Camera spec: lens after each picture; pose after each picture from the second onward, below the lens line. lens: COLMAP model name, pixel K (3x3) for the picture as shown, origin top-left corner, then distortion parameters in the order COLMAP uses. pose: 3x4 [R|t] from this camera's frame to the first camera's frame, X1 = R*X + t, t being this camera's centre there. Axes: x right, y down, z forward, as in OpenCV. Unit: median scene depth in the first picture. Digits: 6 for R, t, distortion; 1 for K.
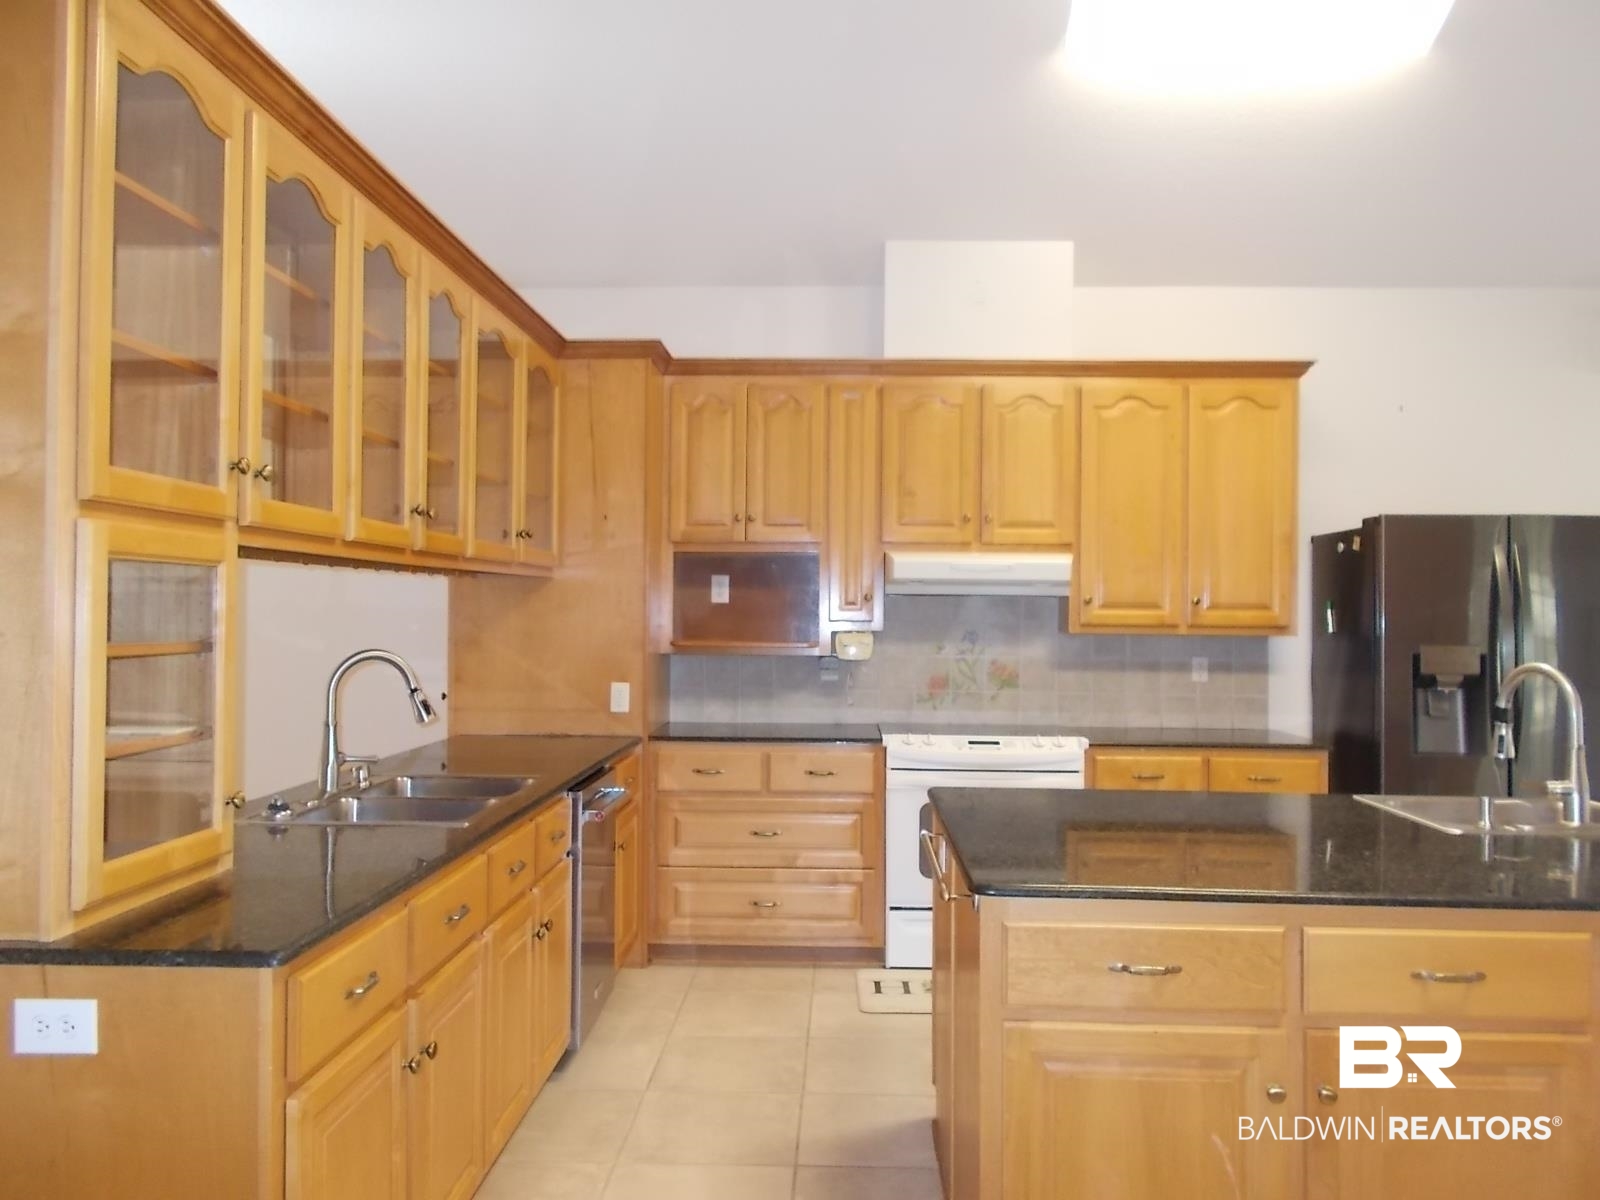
lens RADIAL K [[1247.4, 0, 800.0], [0, 1247.4, 600.0], [0, 0, 1]] dist [0.006703, 0.006527]
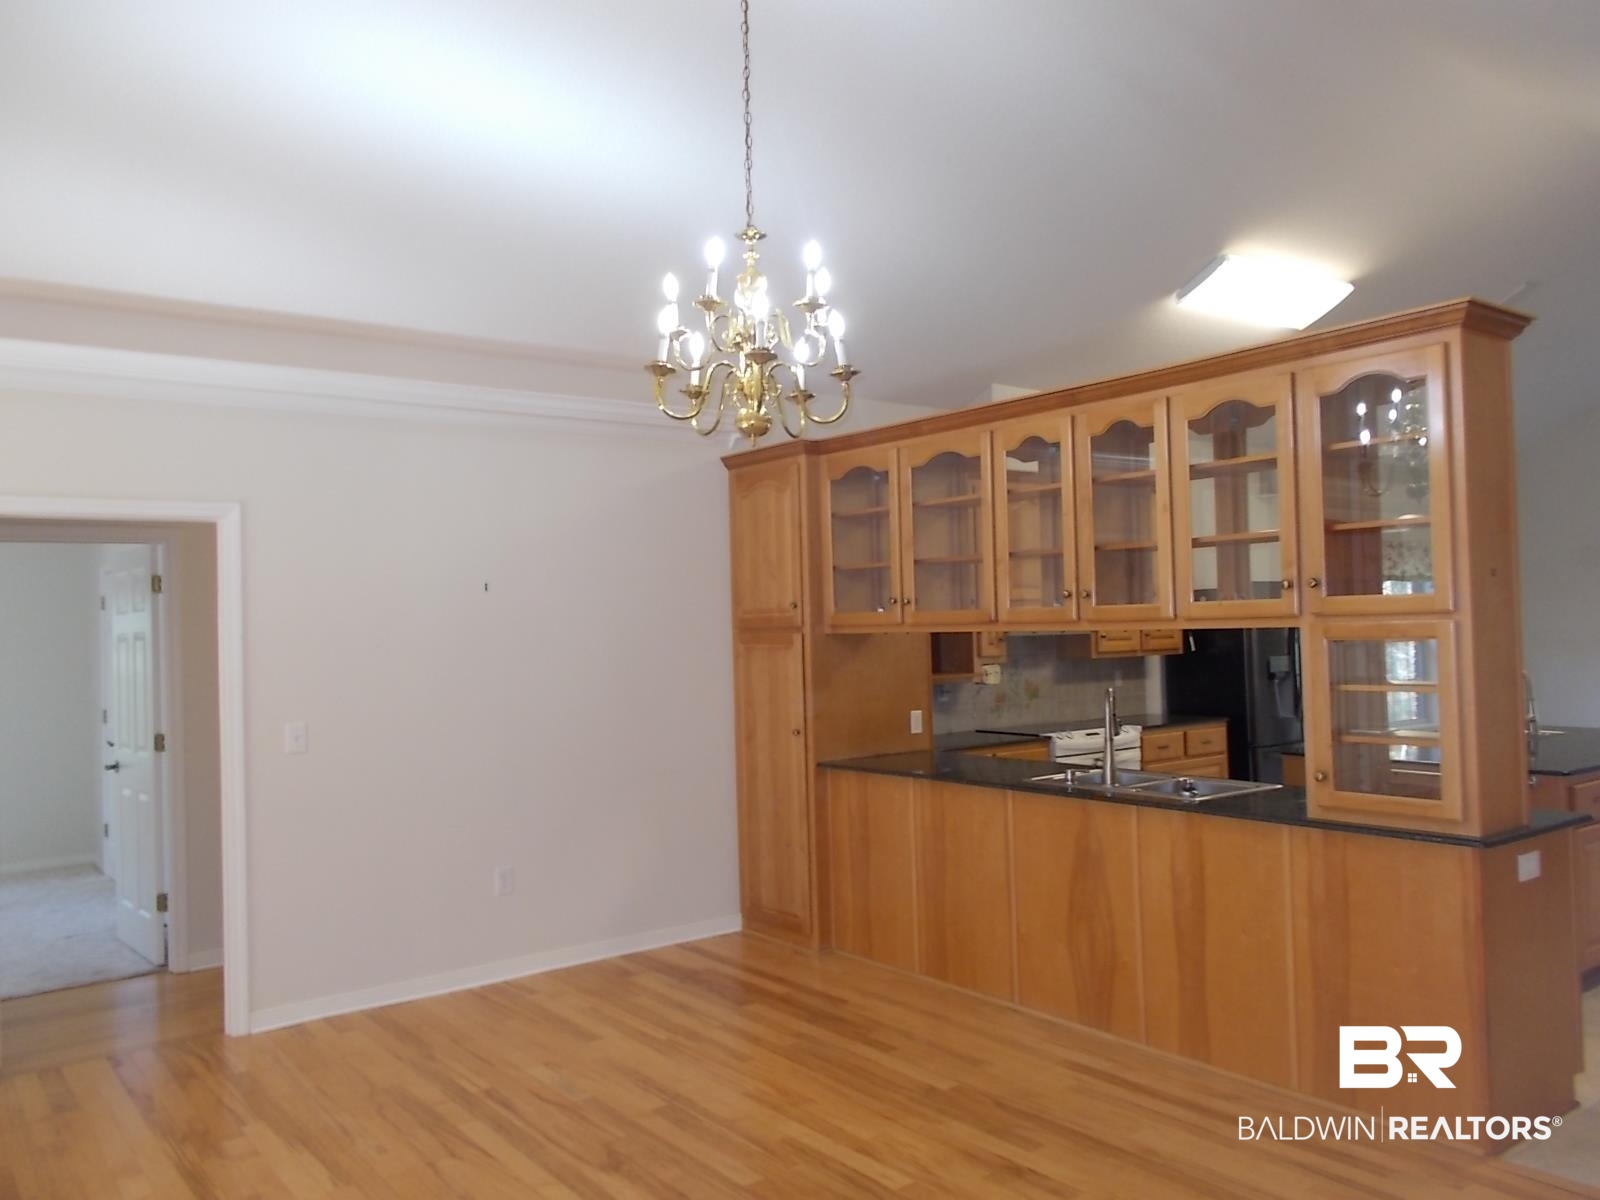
lens RADIAL K [[1247.4, 0, 800.0], [0, 1247.4, 600.0], [0, 0, 1]] dist [0.006703, 0.006527]
pose [[0.780075, -0.015386, 0.625497, -0.982031], [0.026662, 0.999607, -0.008662, -0.039133], [-0.625118, 0.023434, 0.780178, 0.049232]]
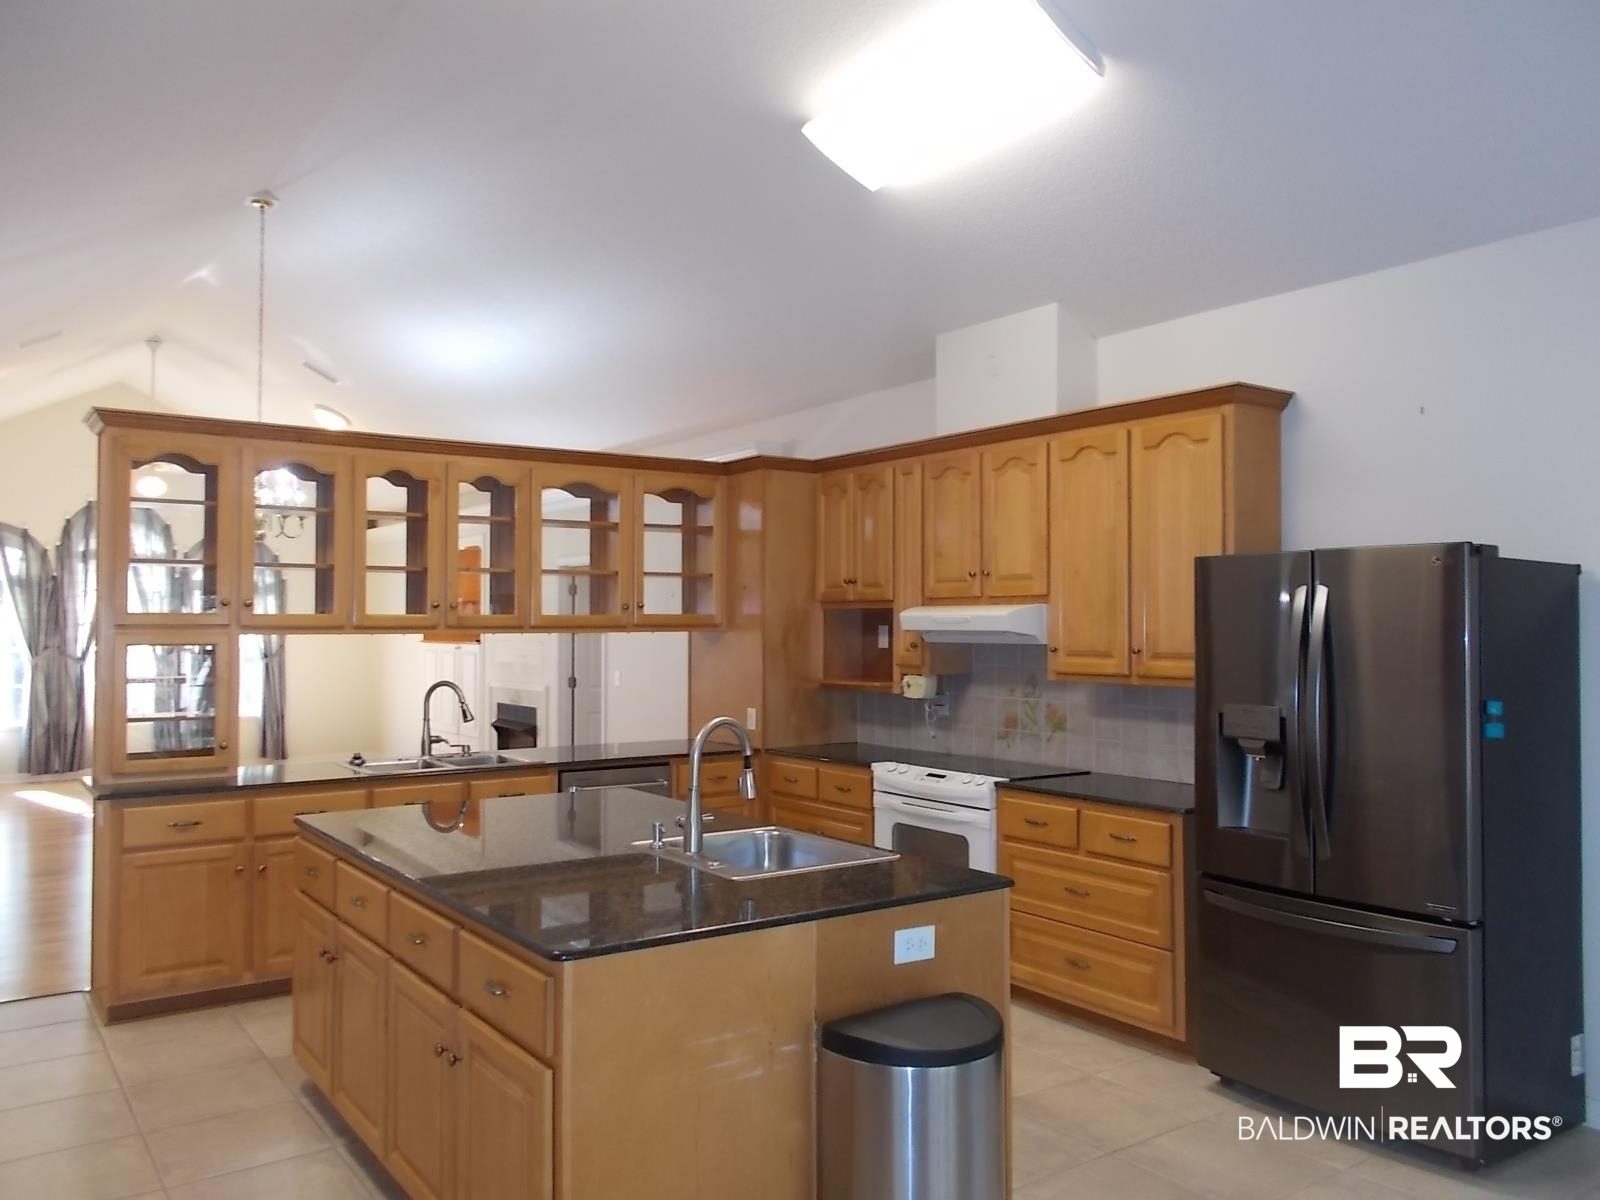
lens RADIAL K [[1247.4, 0, 800.0], [0, 1247.4, 600.0], [0, 0, 1]] dist [0.006703, 0.006527]
pose [[0.601198, -0.025198, -0.798703, 0.913935], [0.011288, 0.999671, -0.023042, -0.018433], [0.799021, 0.004837, 0.601284, 0.207548]]
